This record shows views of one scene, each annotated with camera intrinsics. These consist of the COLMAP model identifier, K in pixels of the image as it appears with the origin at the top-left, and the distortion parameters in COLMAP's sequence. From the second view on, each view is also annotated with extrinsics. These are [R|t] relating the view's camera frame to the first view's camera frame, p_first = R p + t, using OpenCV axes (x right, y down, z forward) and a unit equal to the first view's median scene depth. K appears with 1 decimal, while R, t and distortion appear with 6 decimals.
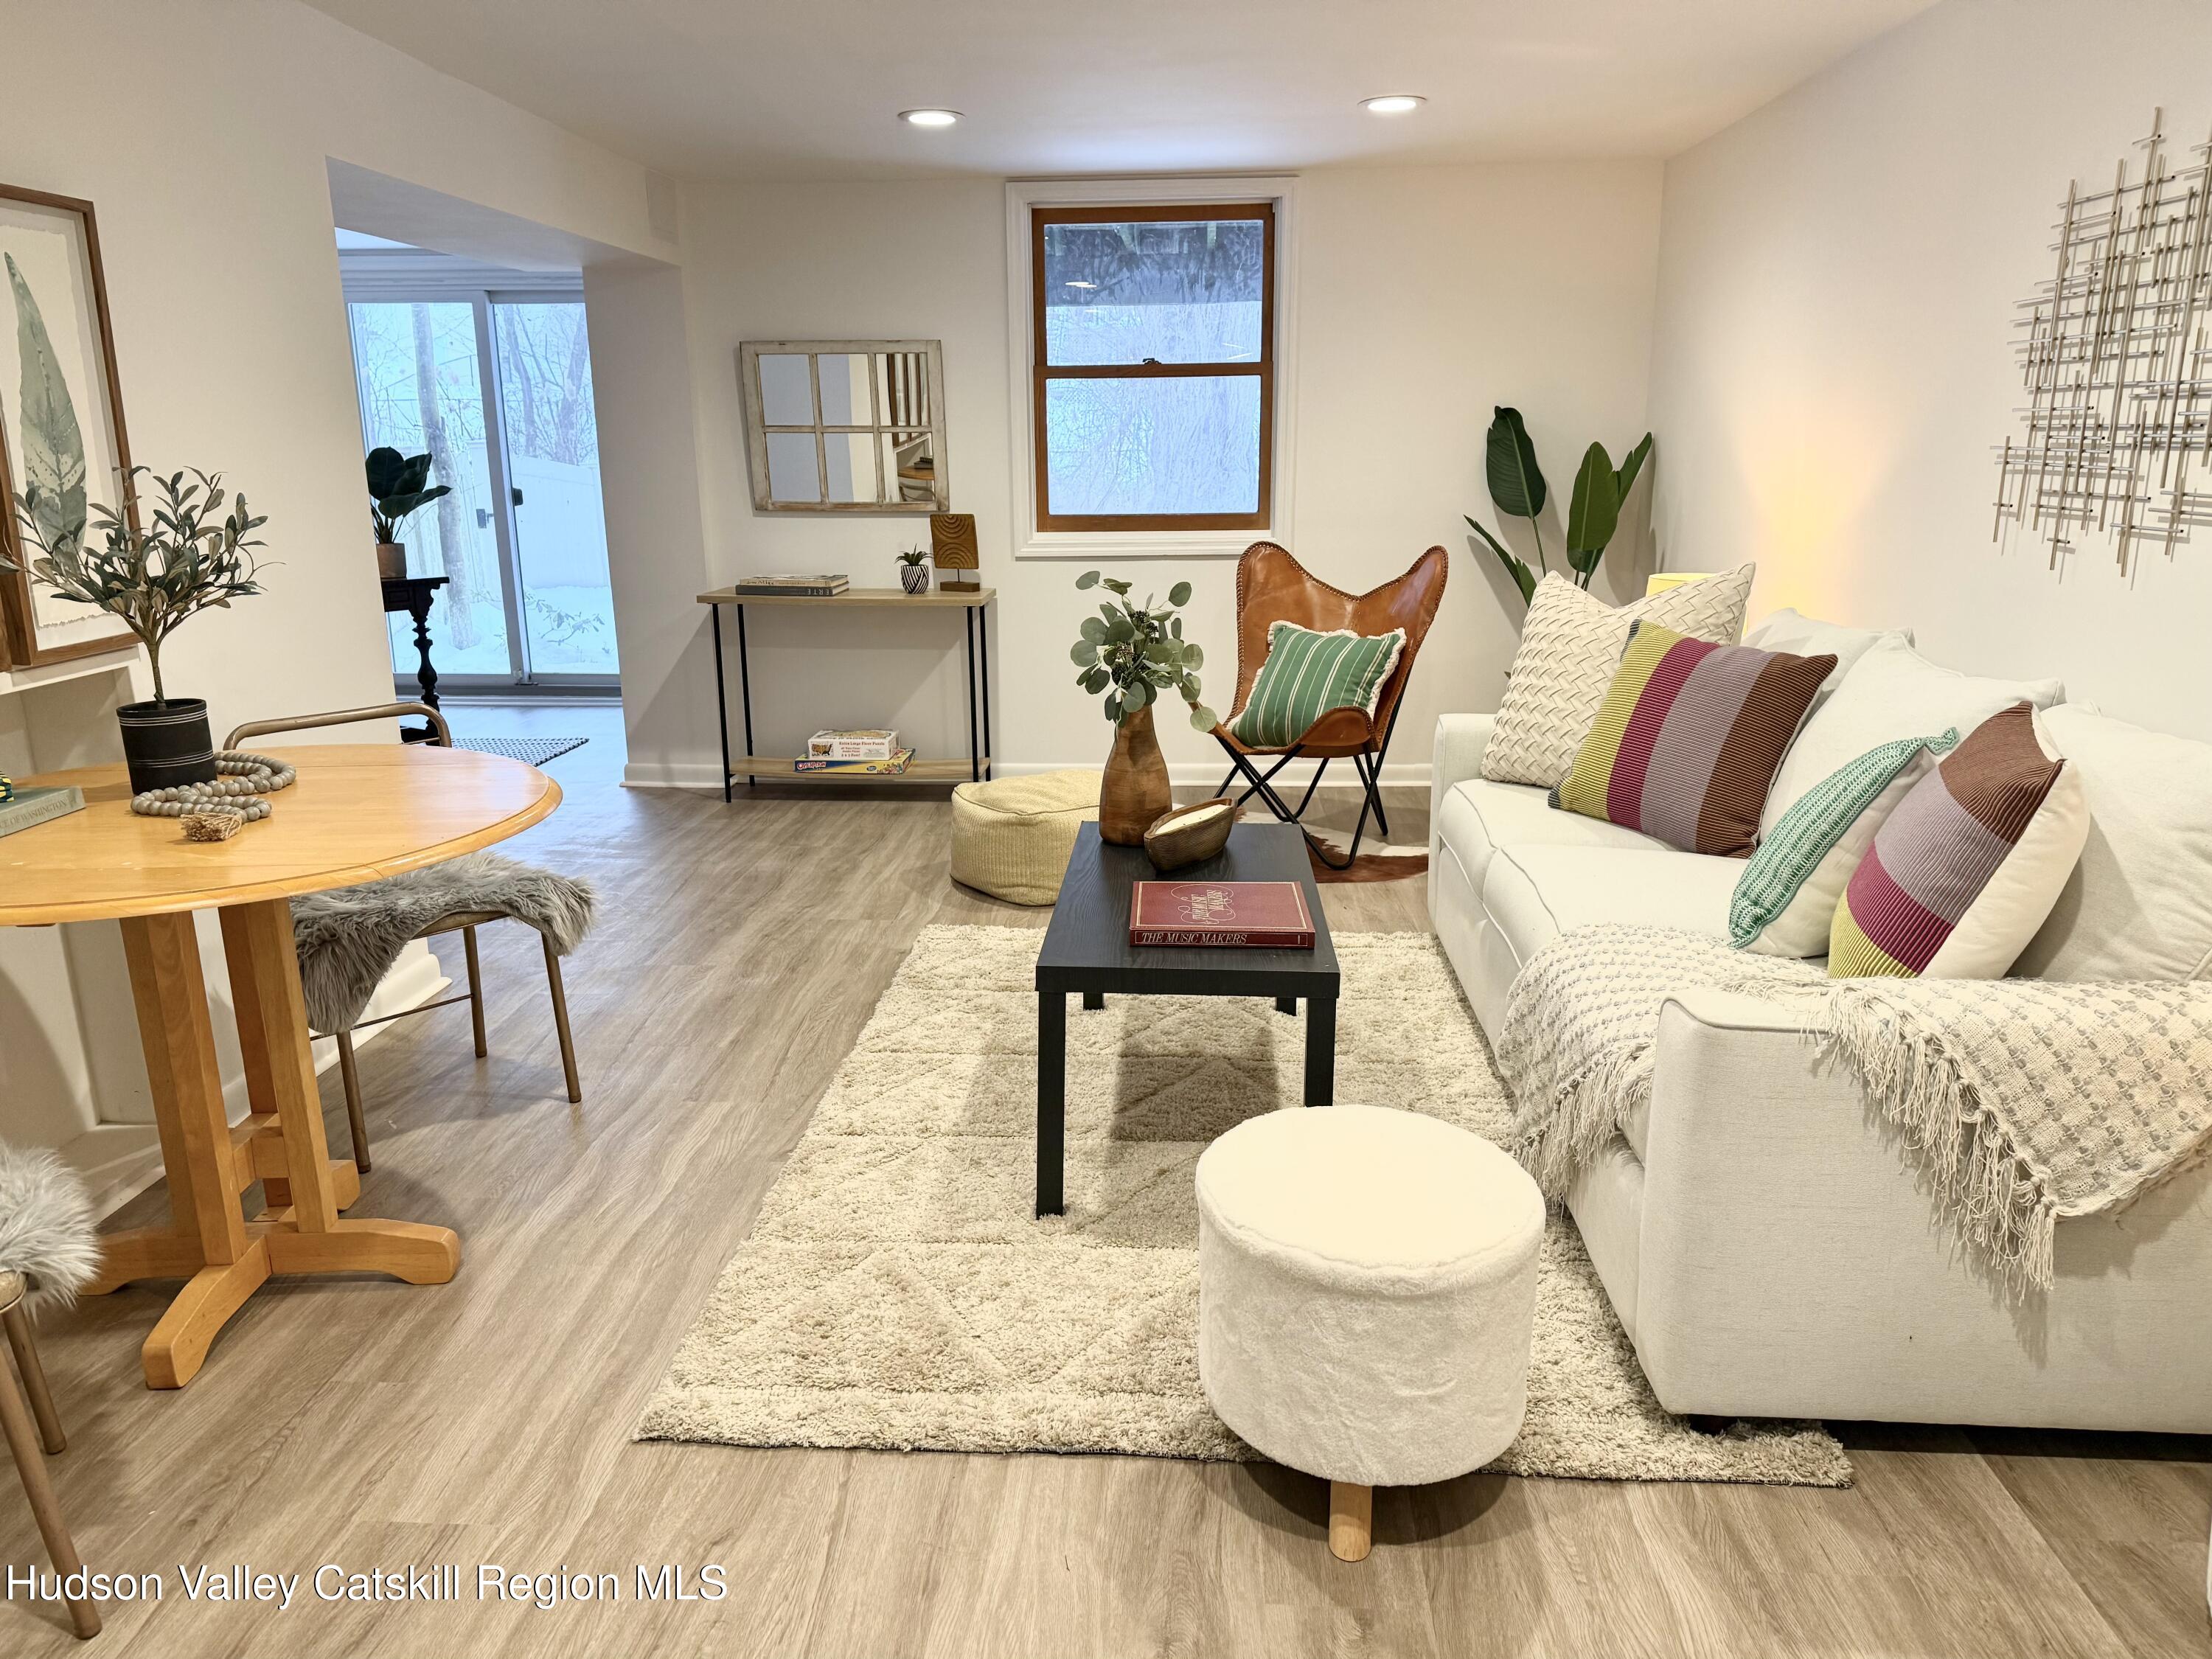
lens RADIAL K [[1530.8, 0, 1098.2], [0, 1530.8, 842.1], [0, 0, 1]] dist [0.003912, -0.014738]
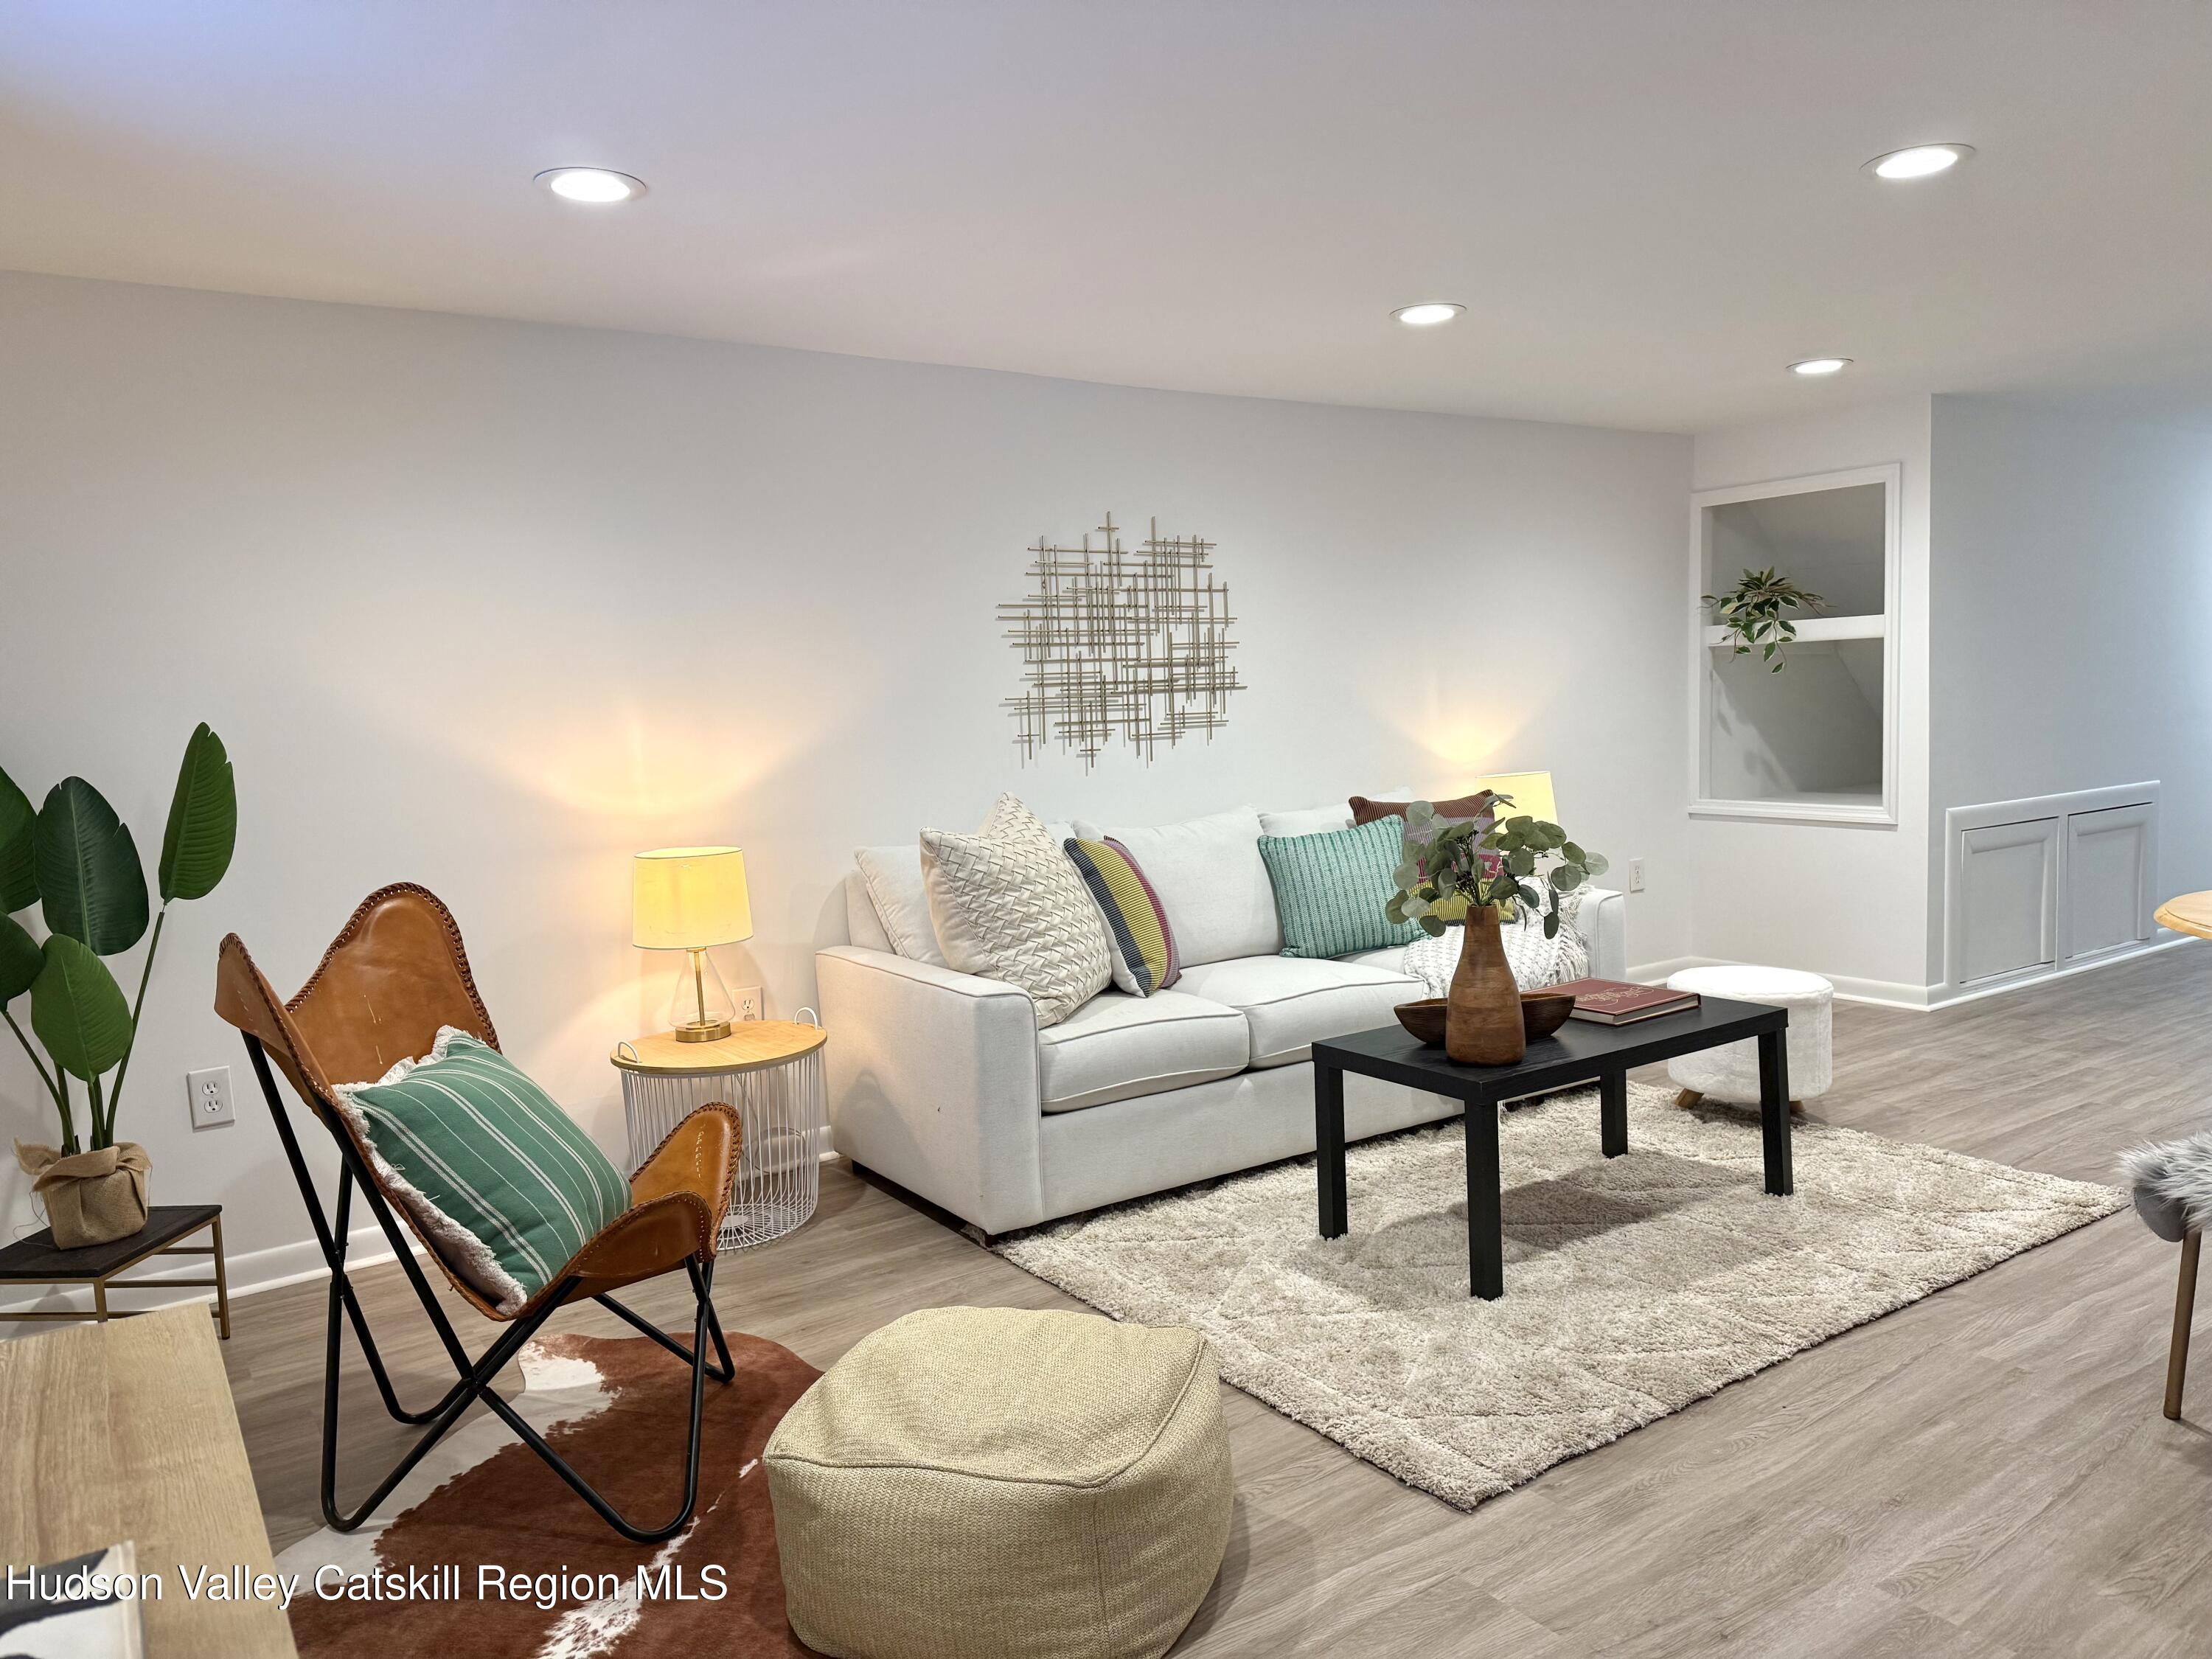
lens RADIAL K [[1530.8, 0, 1085.9], [0, 1530.8, 820.0], [0, 0, 1]] dist [0.003912, -0.014738]
pose [[-0.598738, -0.033496, 0.800244, -0.671985], [0.243731, 0.944122, 0.221877, -0.480860], [-0.762960, 0.327890, -0.557118, 1.899507]]
